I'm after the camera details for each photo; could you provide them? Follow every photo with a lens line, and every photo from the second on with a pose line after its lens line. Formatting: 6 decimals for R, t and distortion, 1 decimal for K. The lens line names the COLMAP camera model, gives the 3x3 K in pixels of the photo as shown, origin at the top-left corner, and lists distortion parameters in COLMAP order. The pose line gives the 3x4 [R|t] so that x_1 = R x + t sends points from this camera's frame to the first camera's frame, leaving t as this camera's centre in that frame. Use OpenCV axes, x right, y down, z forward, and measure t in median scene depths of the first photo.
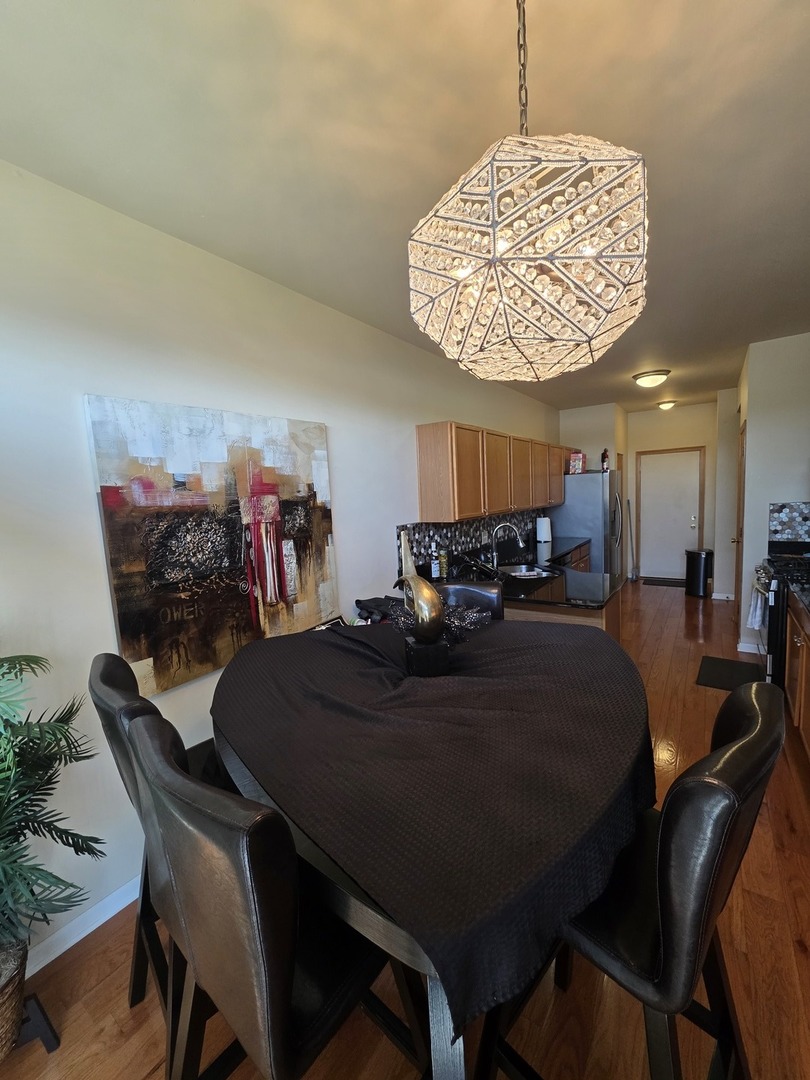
lens RADIAL K [[437.6, 0, 407.4], [0, 437.6, 538.5], [0, 0, 1]] dist [0.001207, 0.001136]
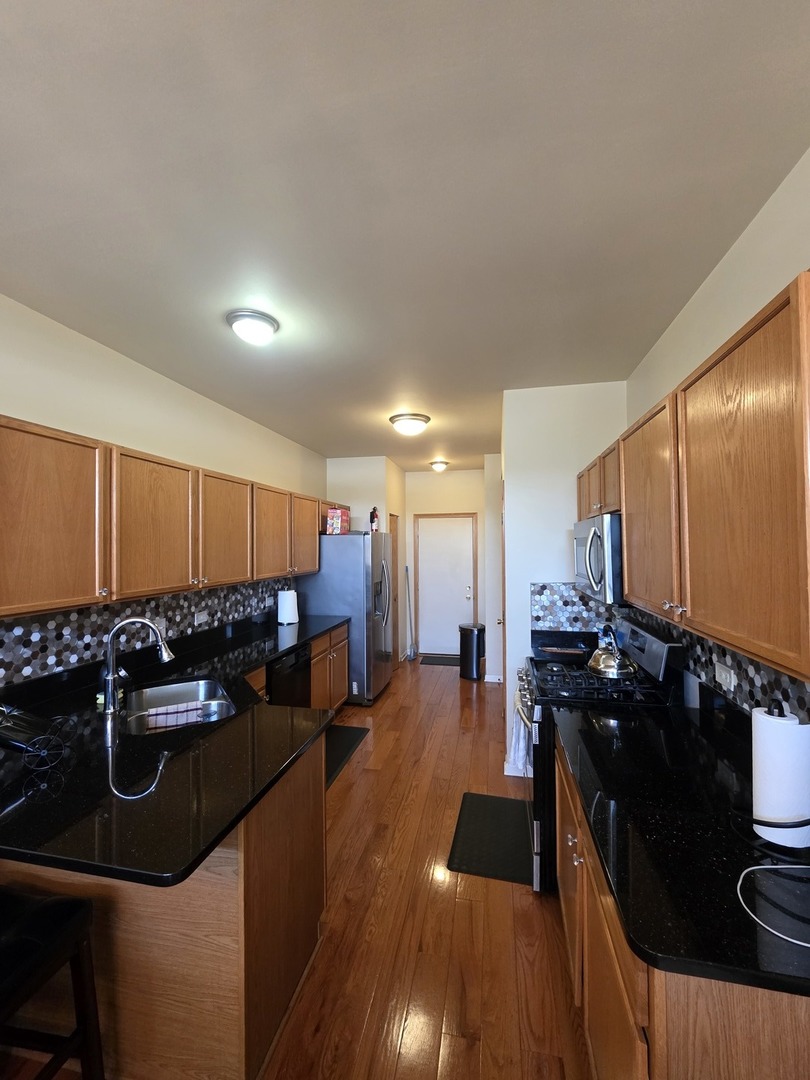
lens RADIAL K [[431.4, 0, 406.9], [0, 431.4, 541.0], [0, 0, 1]] dist [-0.000952, 0.000856]
pose [[0.920624, 0.046930, 0.387620, 0.211546], [0.001115, 0.992430, -0.122804, -0.041503], [-0.390449, 0.113488, 0.913603, 0.245152]]
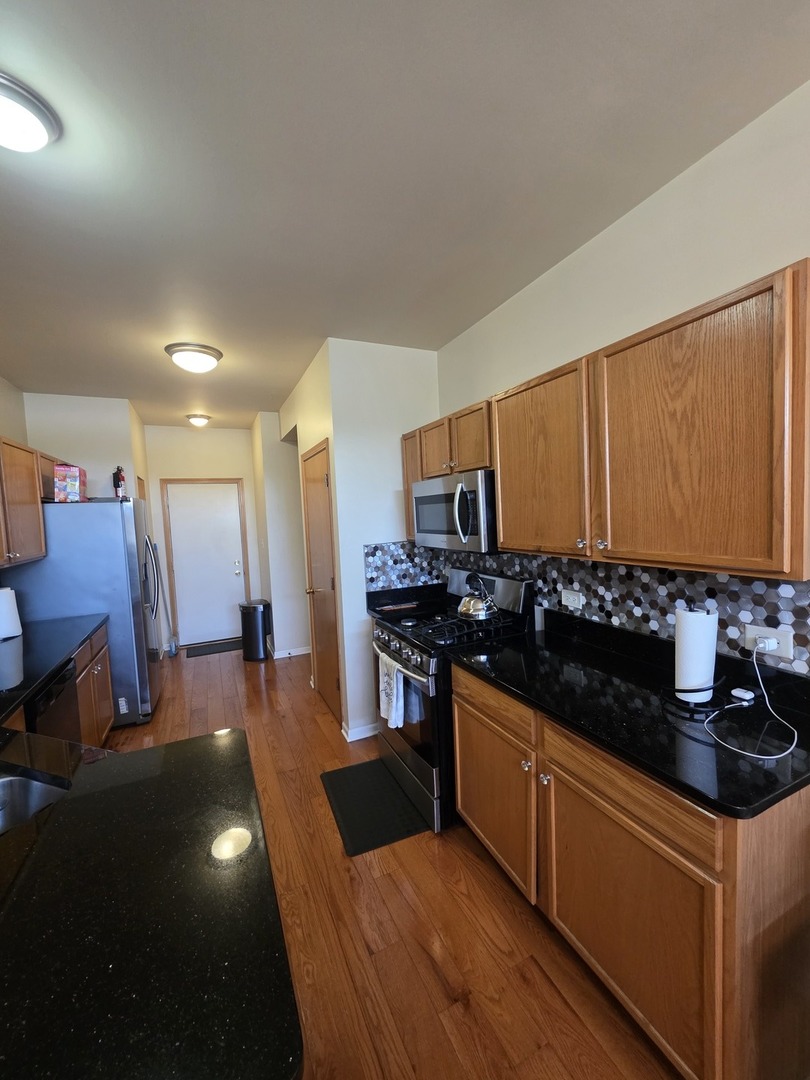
lens RADIAL K [[431.4, 0, 406.9], [0, 431.4, 541.0], [0, 0, 1]] dist [-0.000952, 0.000856]
pose [[0.505649, -0.031372, 0.862169, 0.133475], [0.104898, 0.994160, -0.025346, -0.041447], [-0.856338, 0.103256, 0.505987, 0.373275]]
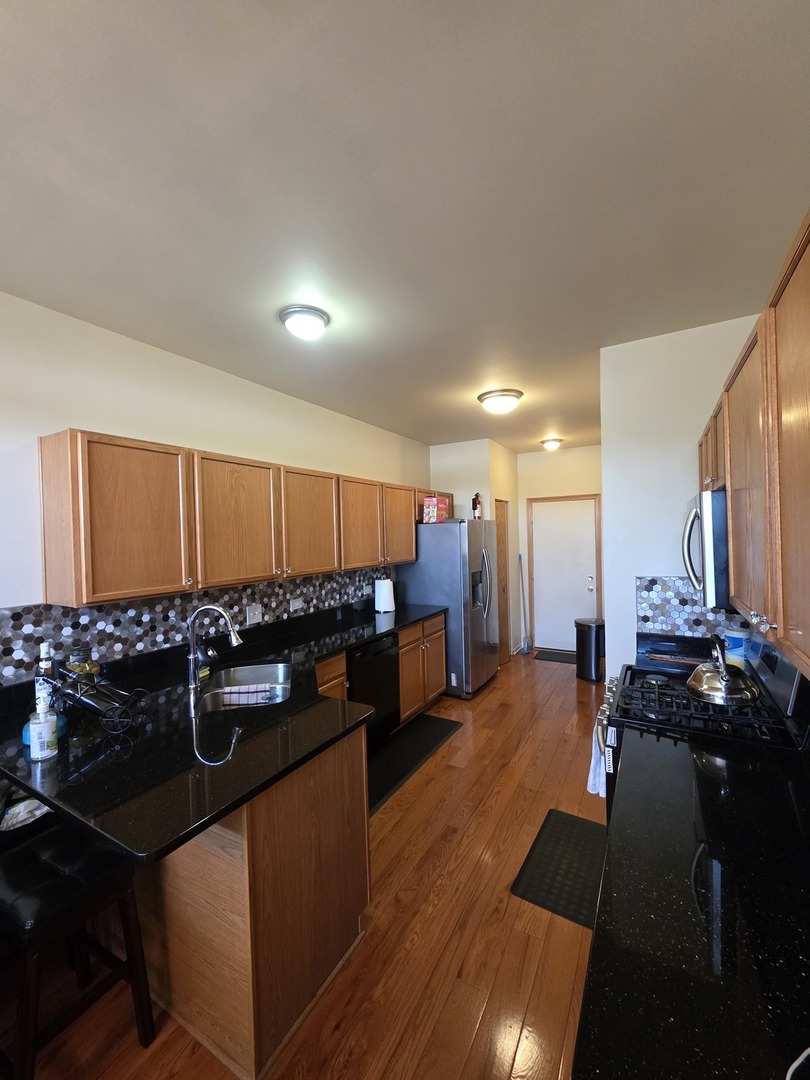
lens RADIAL K [[431.4, 0, 406.9], [0, 431.4, 541.0], [0, 0, 1]] dist [-0.000952, 0.000856]
pose [[0.996490, 0.022798, 0.080544, 0.291853], [-0.015548, 0.995864, -0.089512, -0.048403], [-0.082251, 0.087946, 0.992724, 0.252059]]
